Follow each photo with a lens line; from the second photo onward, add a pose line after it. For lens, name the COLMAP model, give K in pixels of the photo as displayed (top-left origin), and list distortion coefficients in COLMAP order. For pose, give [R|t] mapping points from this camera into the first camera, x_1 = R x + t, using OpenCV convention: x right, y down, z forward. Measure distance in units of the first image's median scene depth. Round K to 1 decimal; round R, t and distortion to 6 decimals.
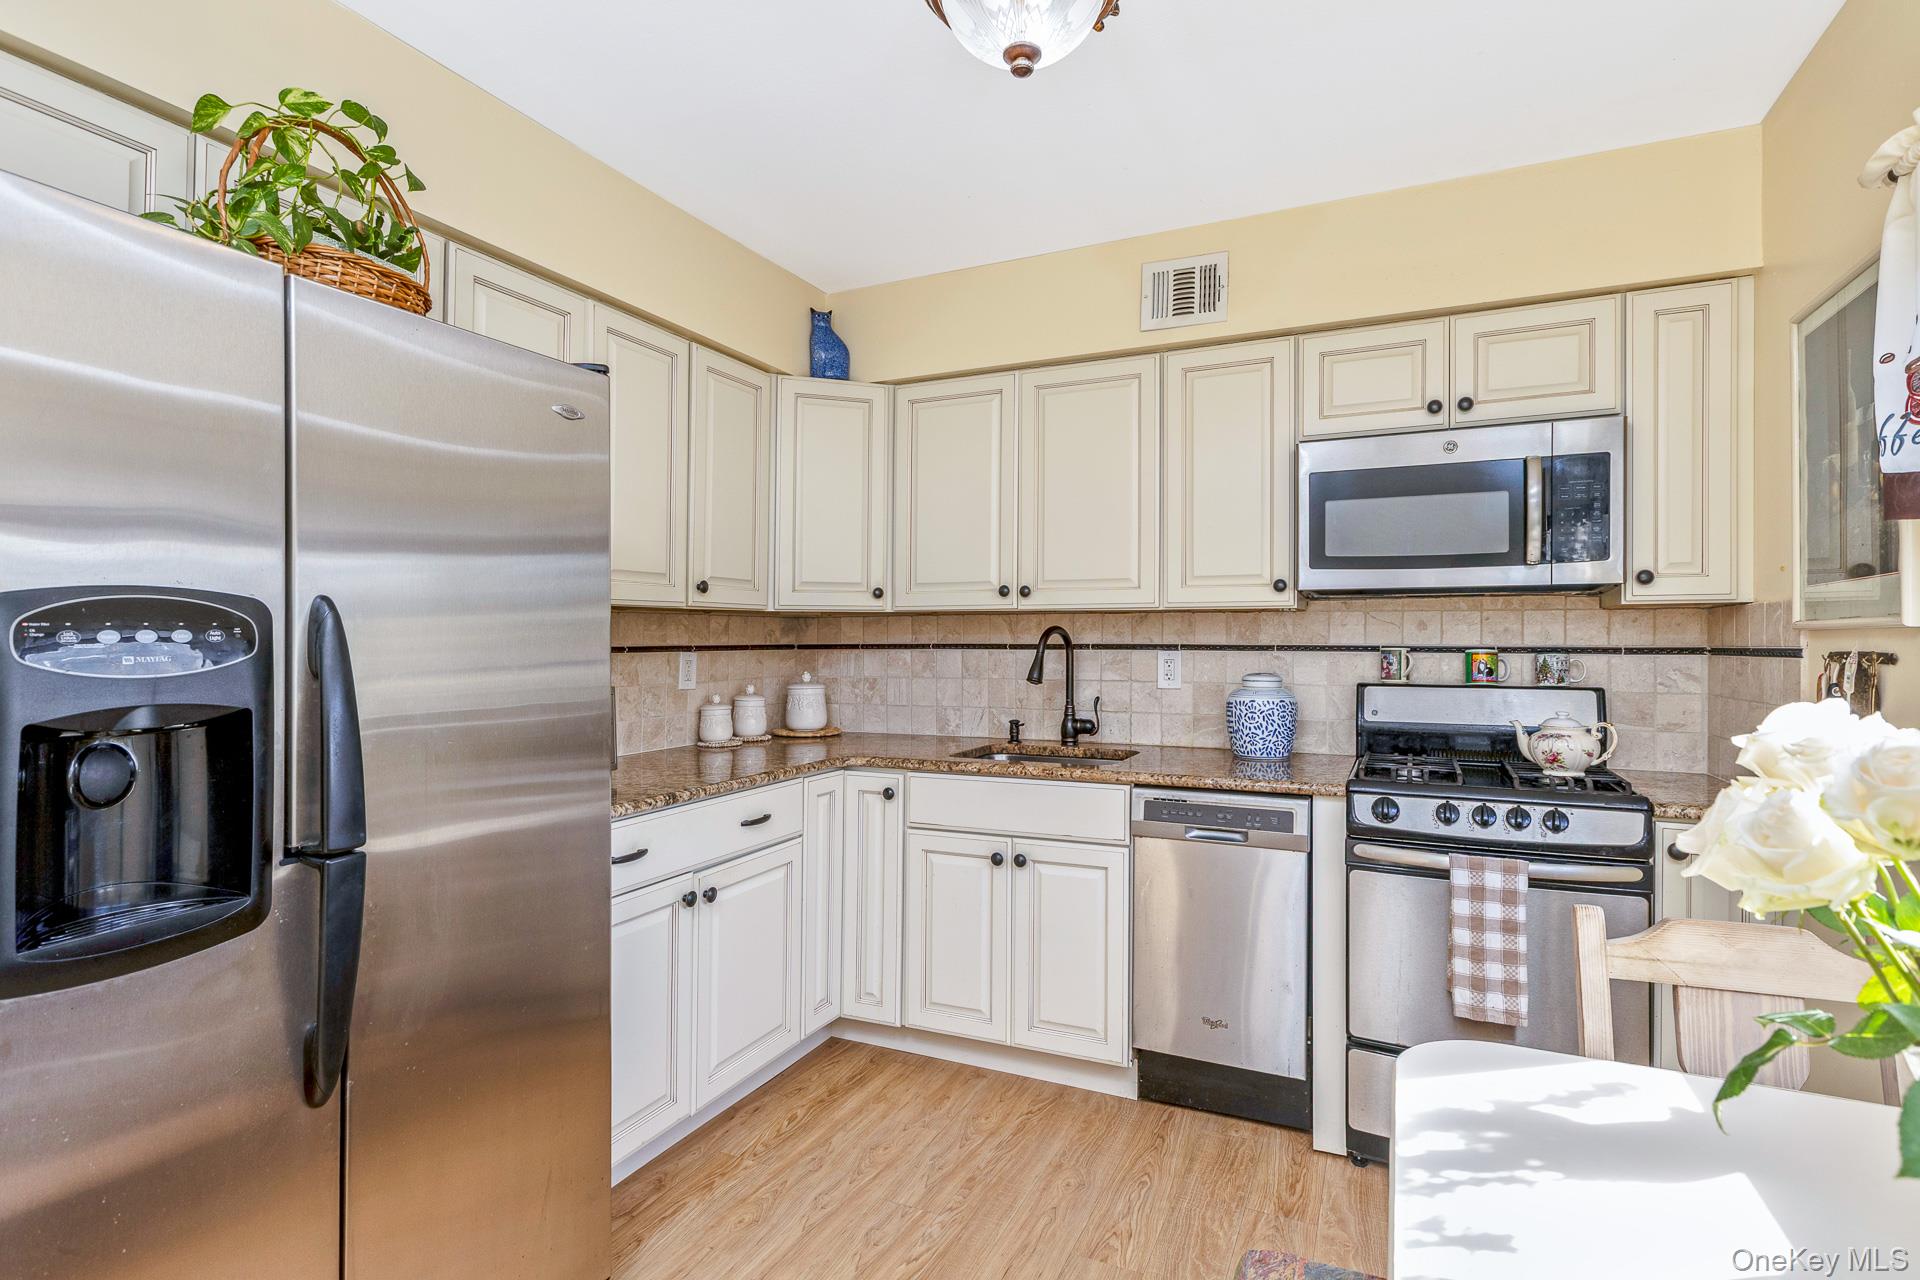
lens RADIAL K [[1001.6, 0, 956.2], [0, 1001.6, 632.8], [0, 0, 1]] dist [0.011136, 0.001549]
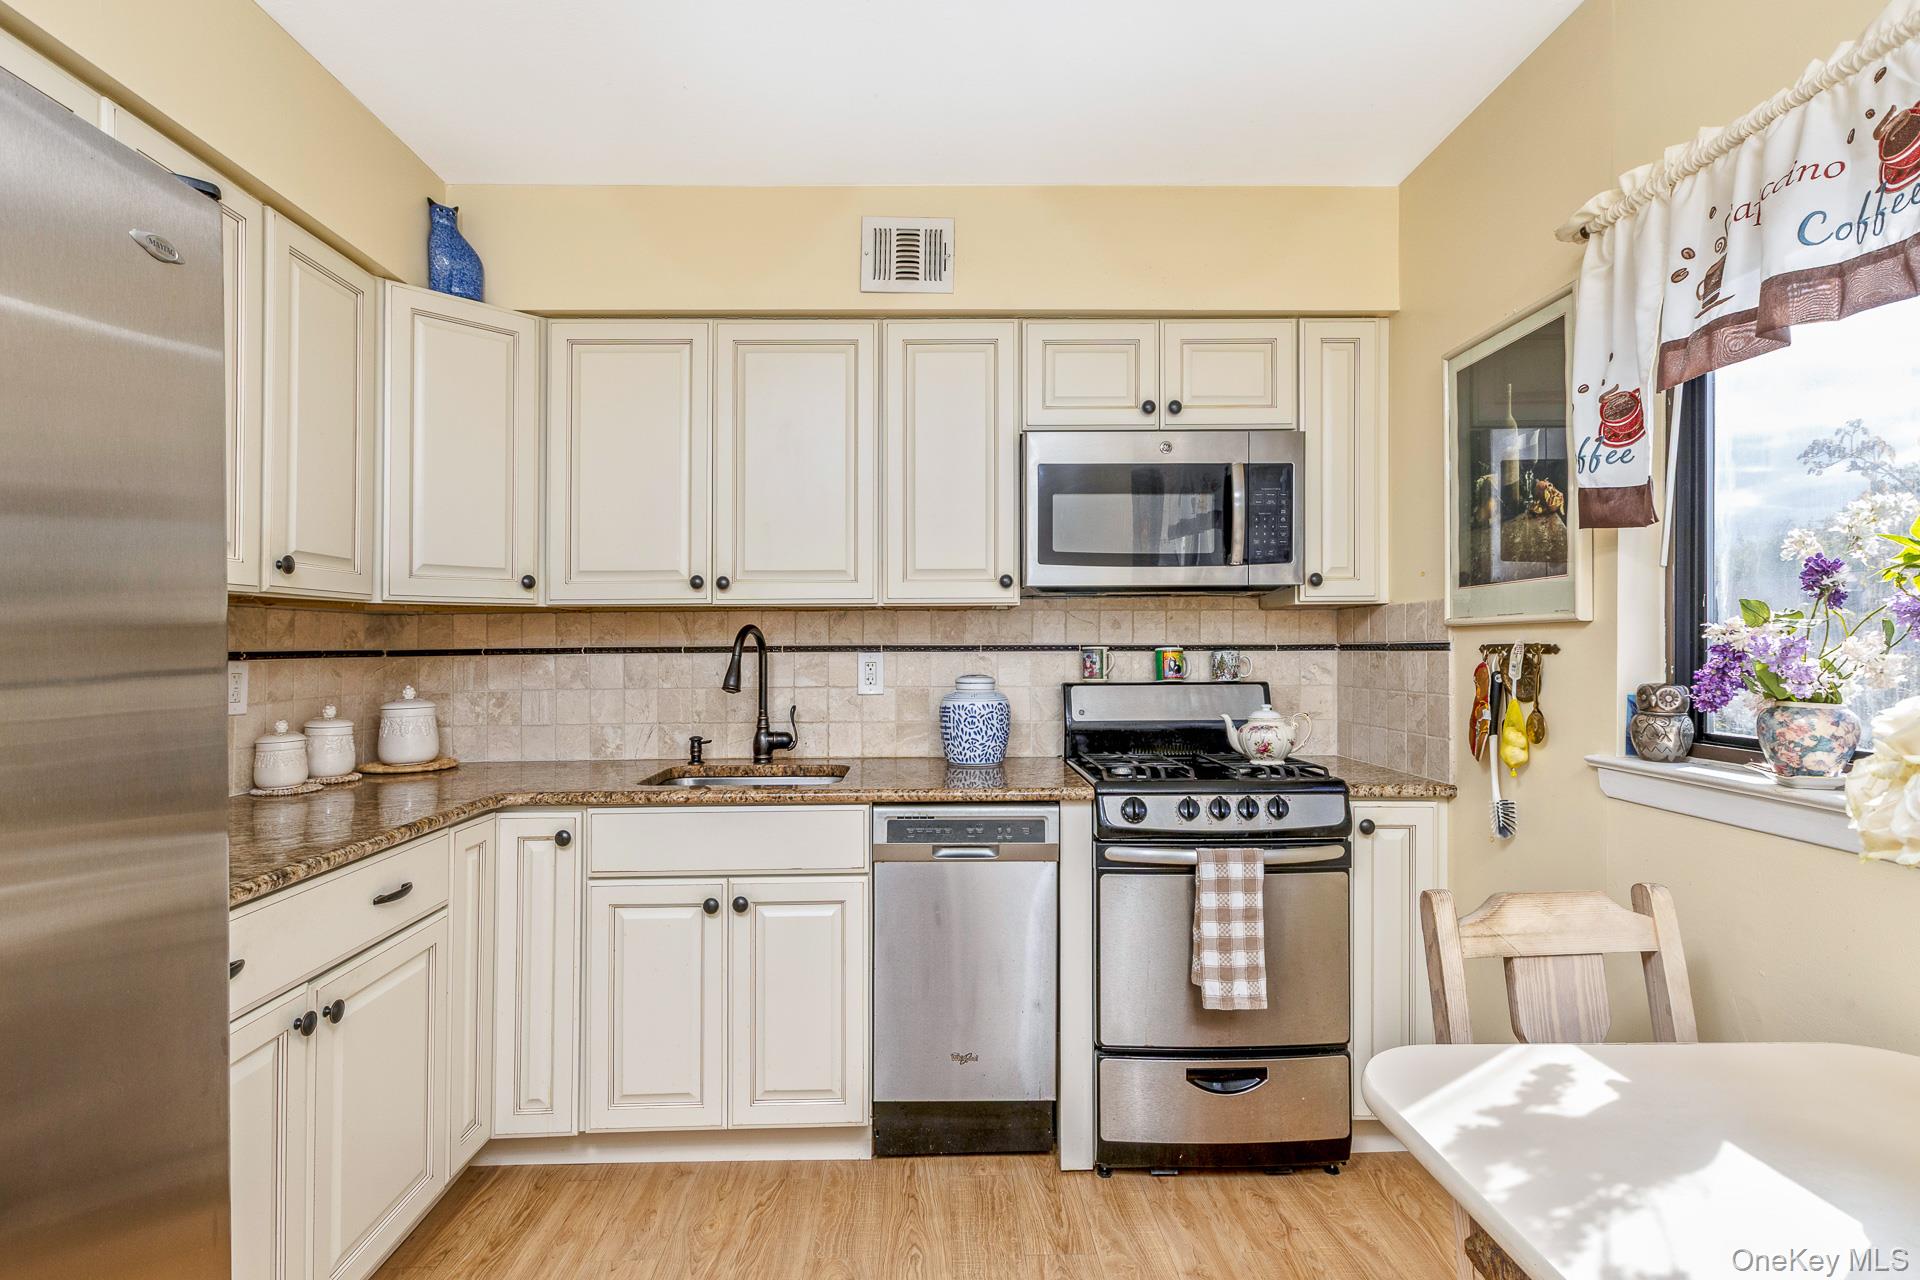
lens RADIAL K [[1027.1, 0, 961.8], [0, 1027.1, 644.6], [0, 0, 1]] dist [0.012705, 0.000674]
pose [[0.896901, -0.006429, 0.442185, -0.145104], [0.004750, 0.999977, 0.004905, 0.007566], [-0.442206, -0.002299, 0.896911, 0.149415]]
